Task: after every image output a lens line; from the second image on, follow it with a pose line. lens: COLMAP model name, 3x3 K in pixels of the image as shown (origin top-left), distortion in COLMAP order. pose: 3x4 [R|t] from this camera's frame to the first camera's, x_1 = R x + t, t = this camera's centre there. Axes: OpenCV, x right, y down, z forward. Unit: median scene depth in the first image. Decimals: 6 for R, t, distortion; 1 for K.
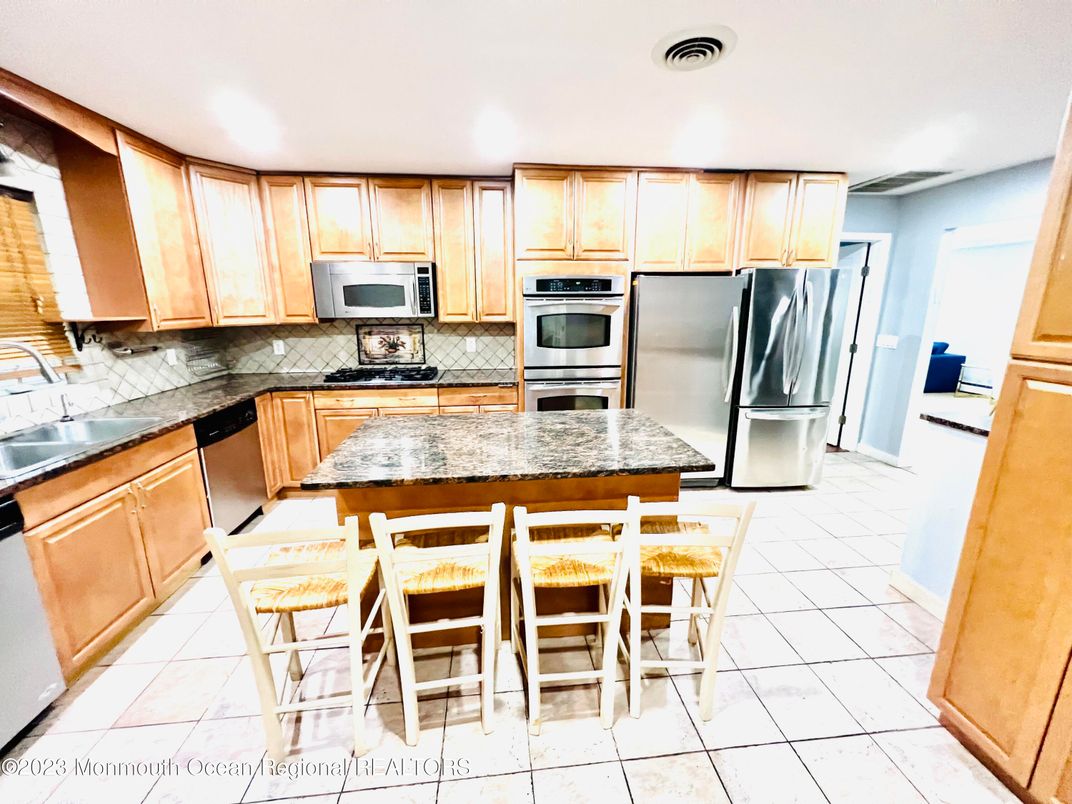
lens RADIAL K [[429.6, 0, 538.4], [0, 429.6, 402.2], [0, 0, 1]] dist [-0.000172, 0.000127]
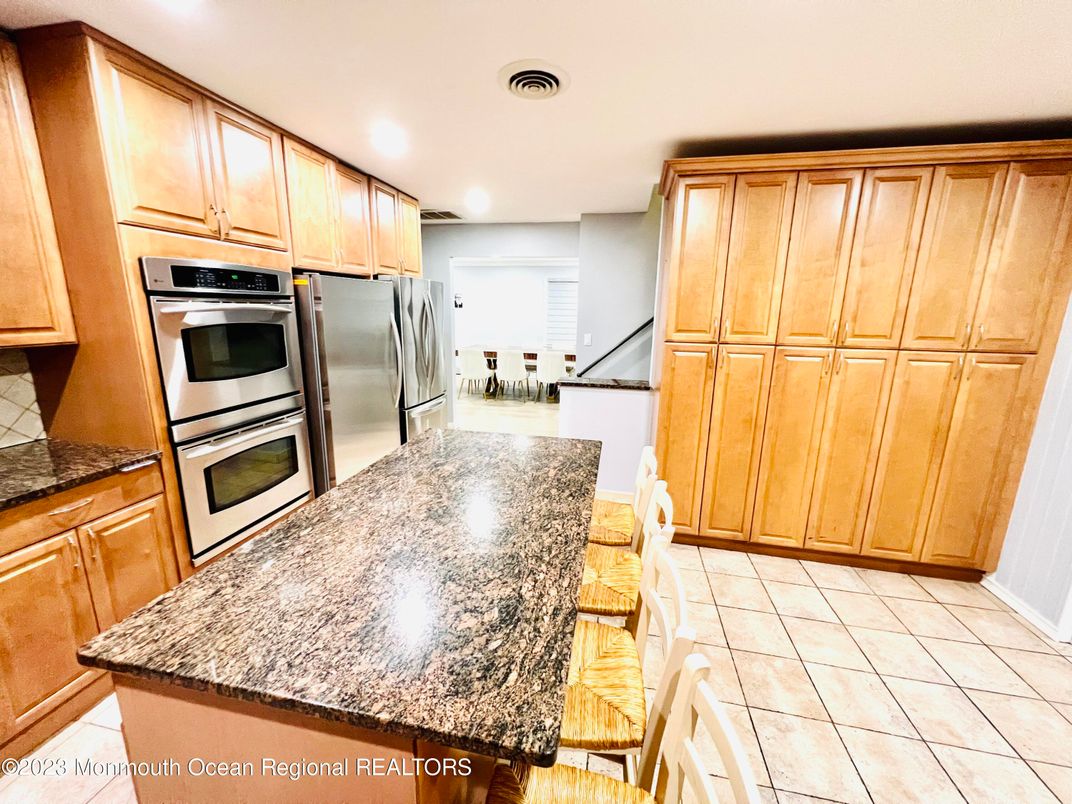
lens RADIAL K [[429.6, 0, 537.4], [0, 429.6, 398.1], [0, 0, 1]] dist [-0.000172, 0.000127]
pose [[0.292346, -0.190445, 0.937158, -0.420337], [0.196380, 0.971041, 0.136070, -0.098383], [-0.935932, 0.144259, 0.321279, 0.391381]]
